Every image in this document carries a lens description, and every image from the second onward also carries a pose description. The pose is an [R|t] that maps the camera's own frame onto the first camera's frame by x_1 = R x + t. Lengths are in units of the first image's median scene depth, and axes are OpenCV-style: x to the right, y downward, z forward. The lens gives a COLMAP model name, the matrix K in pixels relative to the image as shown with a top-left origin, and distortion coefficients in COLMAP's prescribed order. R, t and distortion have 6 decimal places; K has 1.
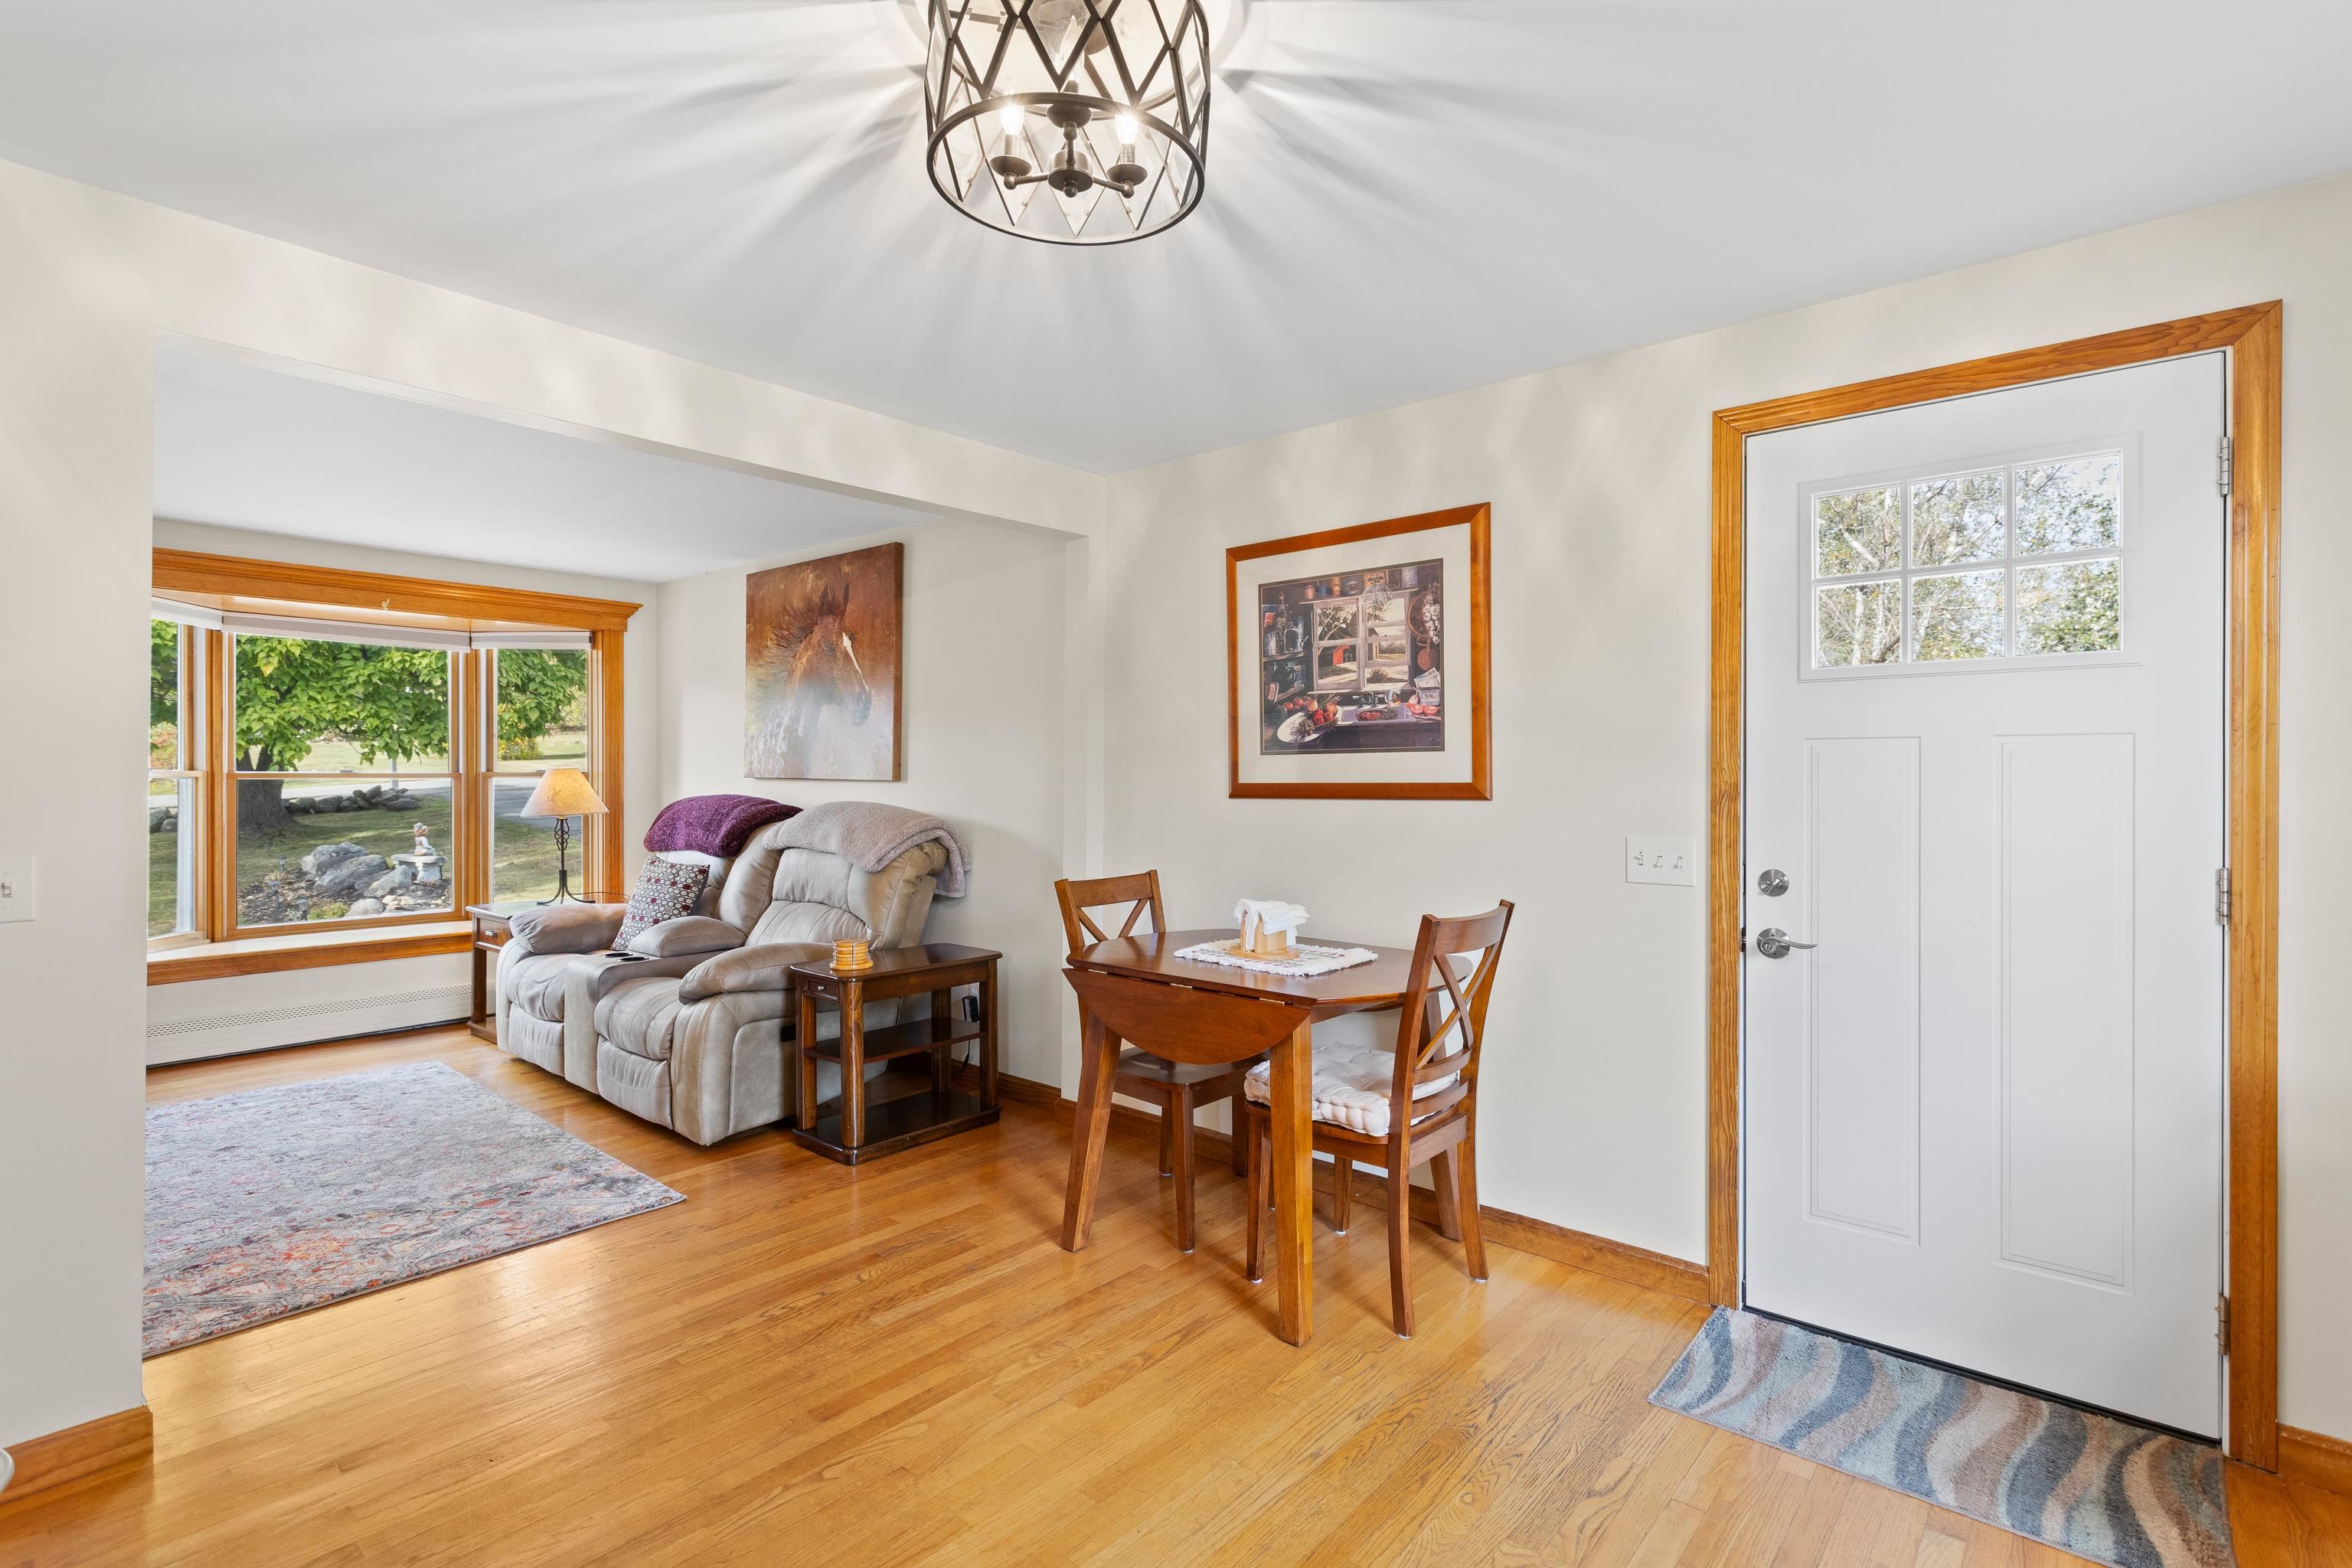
lens RADIAL K [[1111.5, 0, 1185.5], [0, 1111.5, 774.1], [0, 0, 1]] dist [-0.000826, 0.004078]
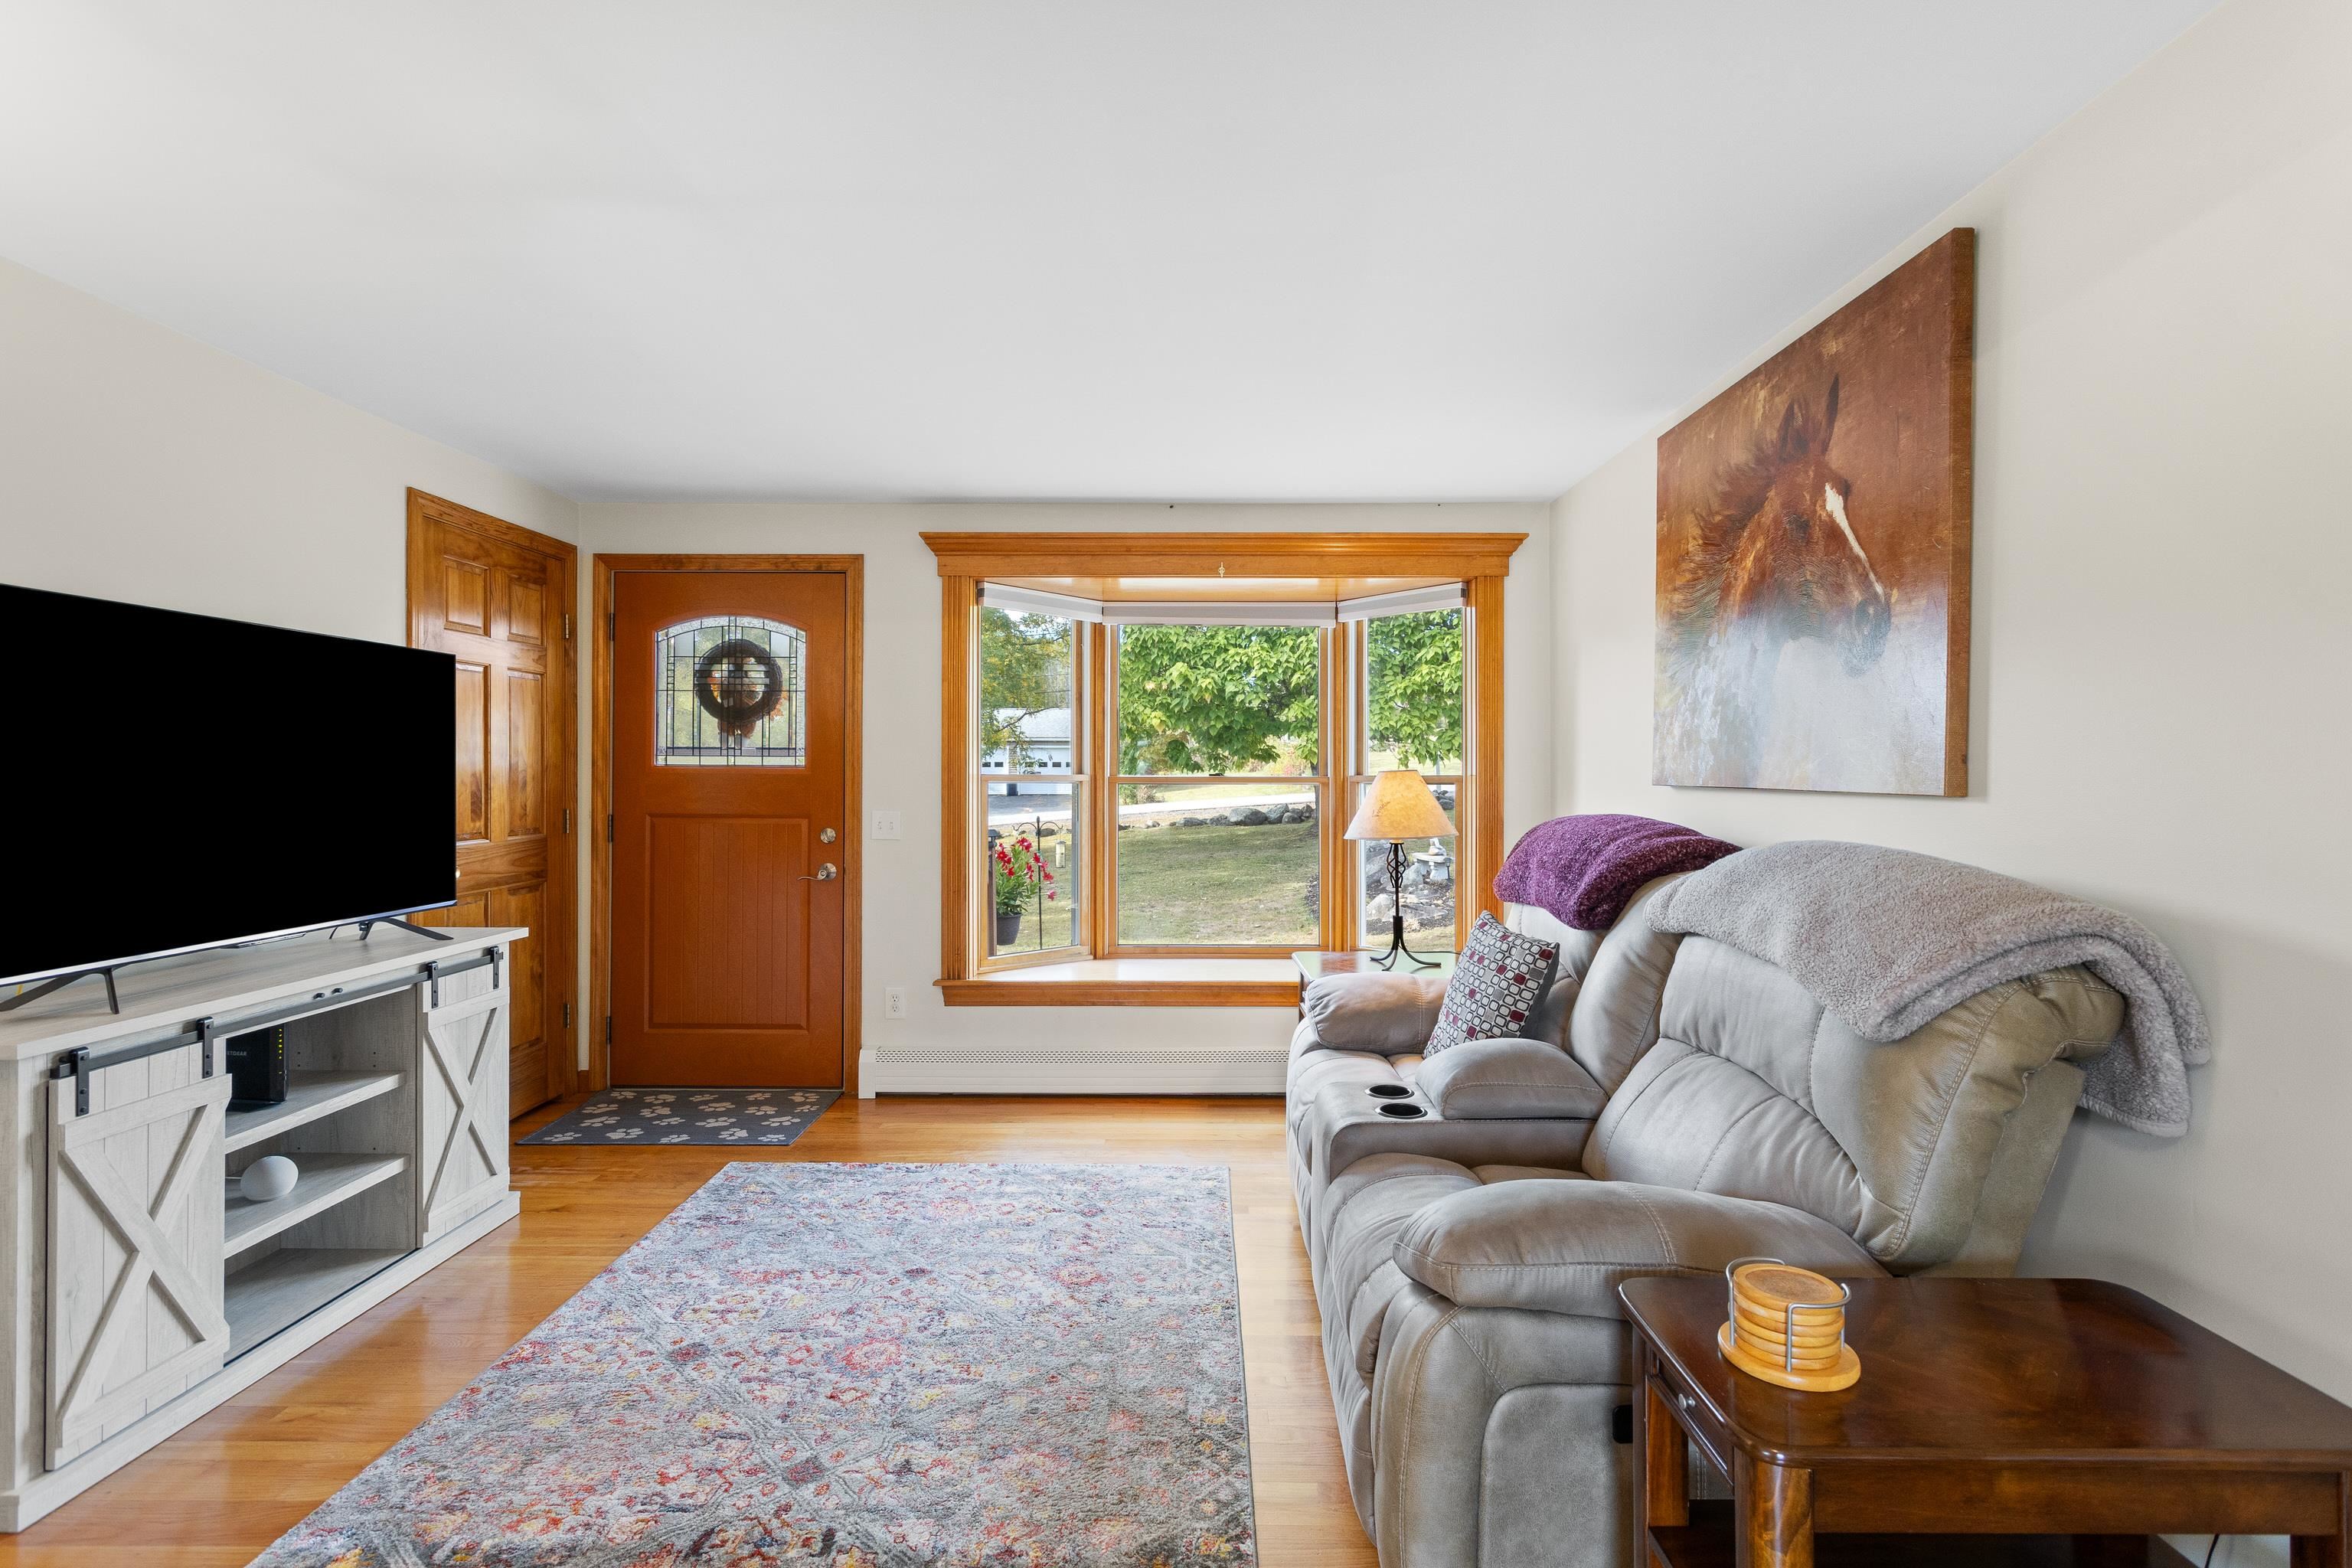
lens RADIAL K [[1111.5, 0, 1186.7], [0, 1111.5, 778.3], [0, 0, 1]] dist [-0.000826, 0.004078]
pose [[0.647229, 0.001232, -0.762295, -0.163866], [-0.000760, 0.999999, 0.000970, -0.001423], [0.762296, -0.000048, 0.647229, 0.650637]]
